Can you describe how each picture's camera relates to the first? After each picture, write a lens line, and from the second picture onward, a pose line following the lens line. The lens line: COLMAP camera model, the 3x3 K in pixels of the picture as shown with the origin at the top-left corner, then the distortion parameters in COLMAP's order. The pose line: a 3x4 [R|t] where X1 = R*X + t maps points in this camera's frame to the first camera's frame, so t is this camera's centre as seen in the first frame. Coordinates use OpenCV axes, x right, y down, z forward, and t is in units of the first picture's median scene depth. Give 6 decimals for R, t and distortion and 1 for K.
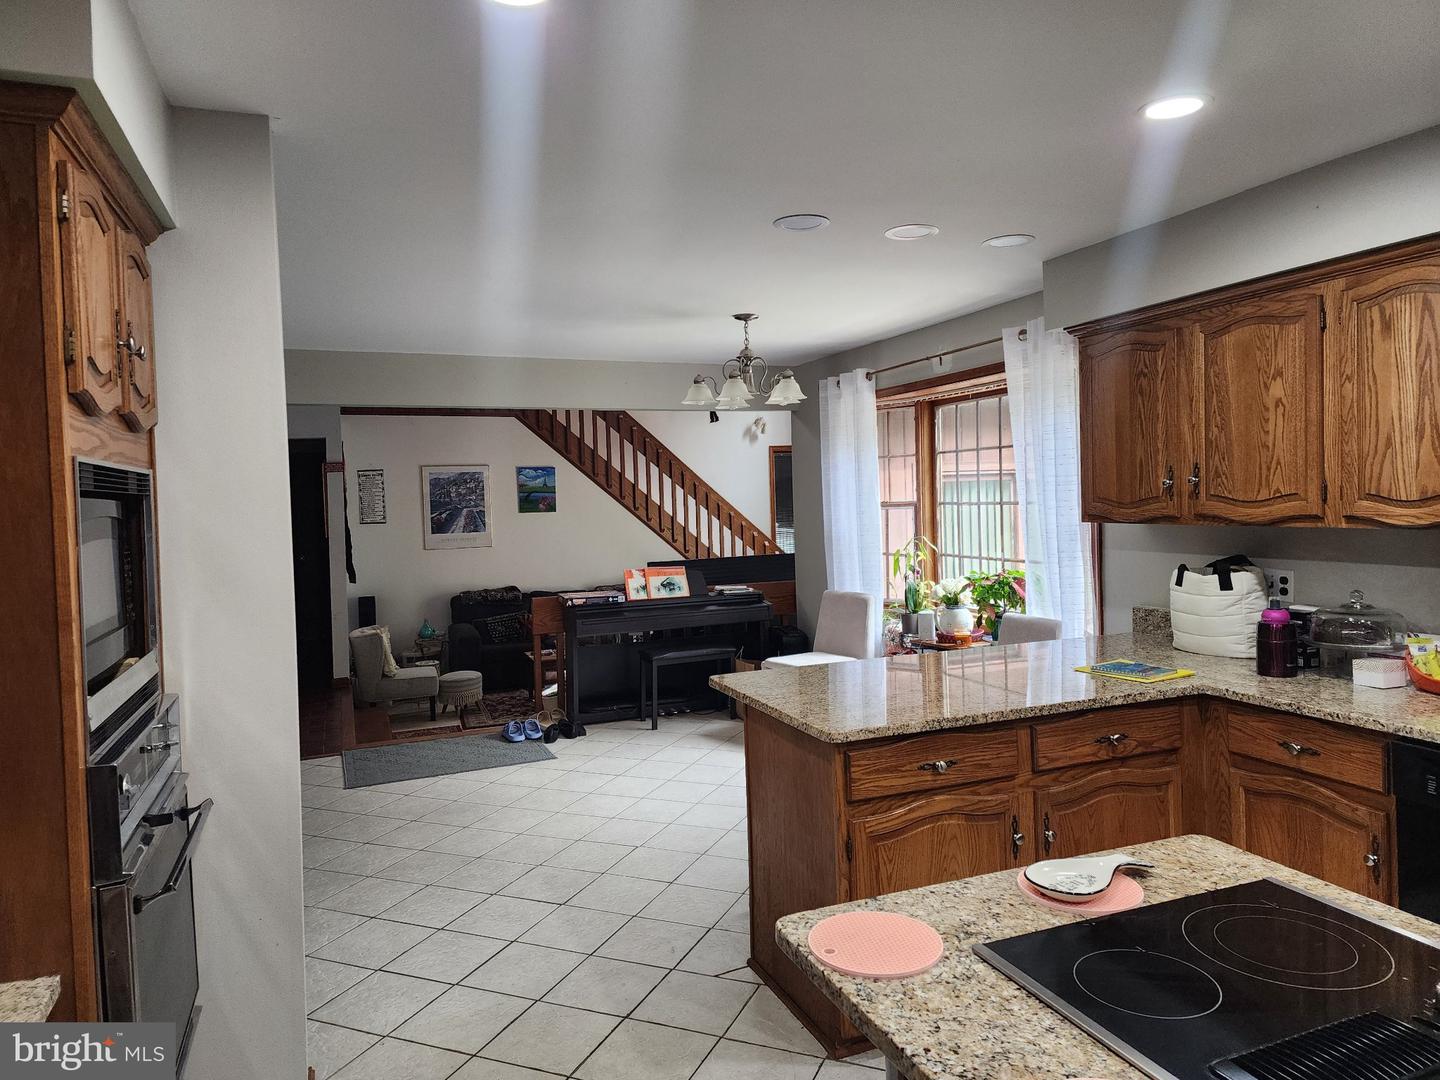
lens RADIAL K [[971.3, 0, 744.3], [0, 971.3, 510.5], [0, 0, 1]] dist [0.065981, -0.047519]
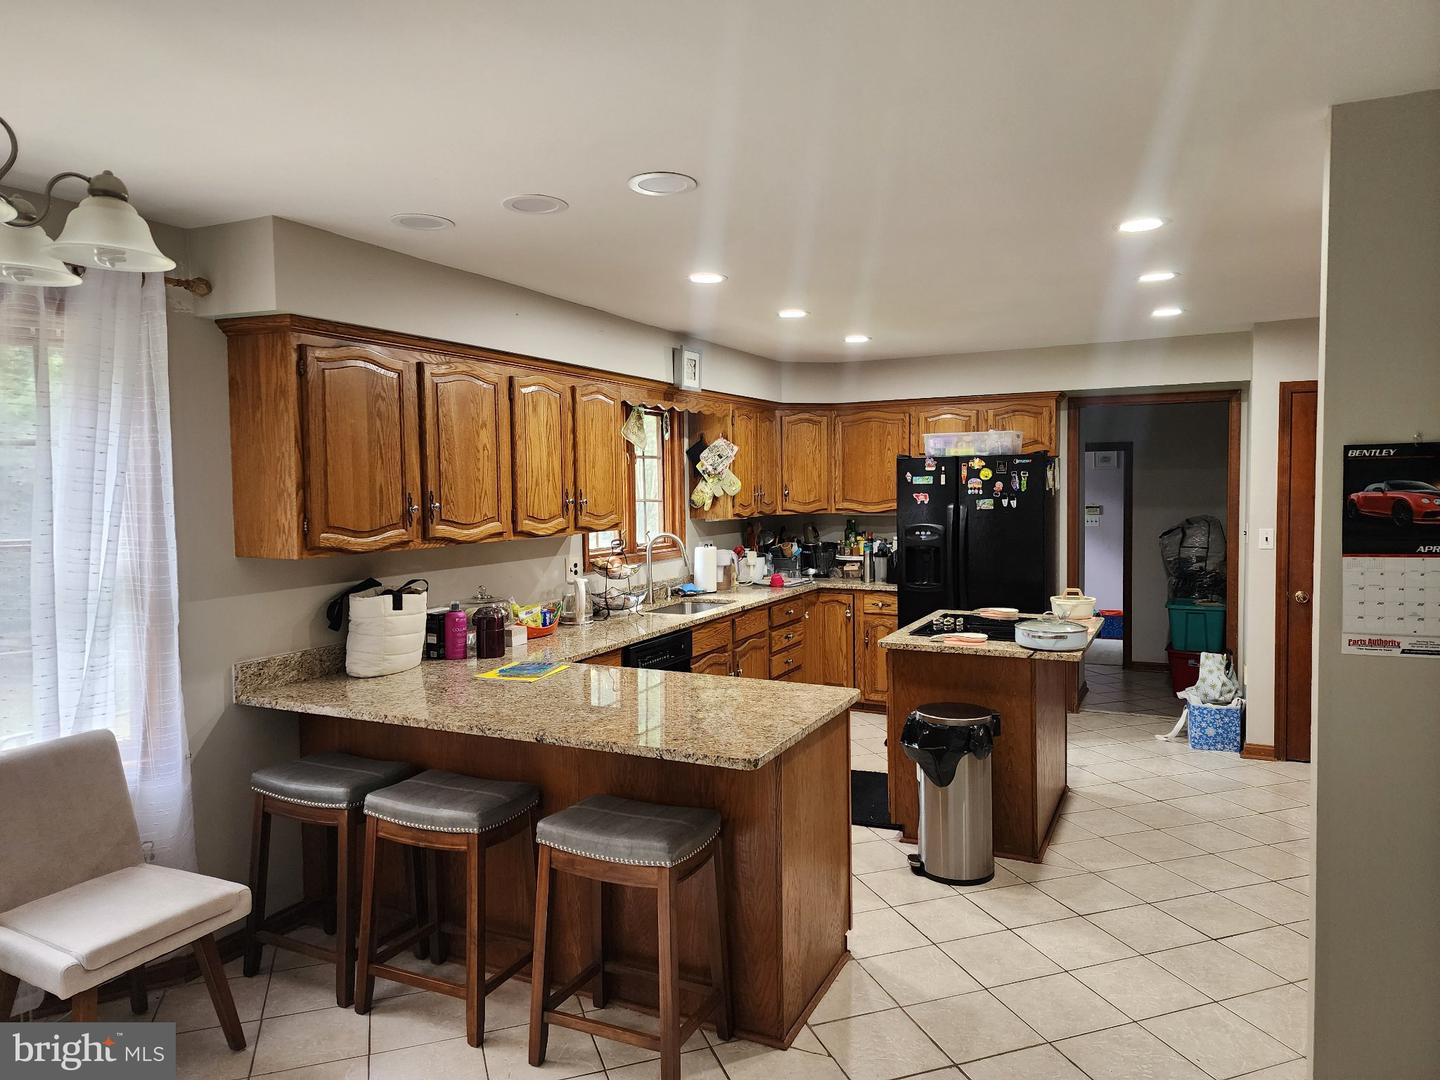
lens RADIAL K [[971.3, 0, 728.7], [0, 971.3, 538.2], [0, 0, 1]] dist [0.065981, -0.047519]
pose [[-0.668122, 0.012176, 0.743952, -0.590524], [0.062766, 0.997225, 0.040047, -0.019598], [-0.741400, 0.073451, -0.667032, 1.533006]]
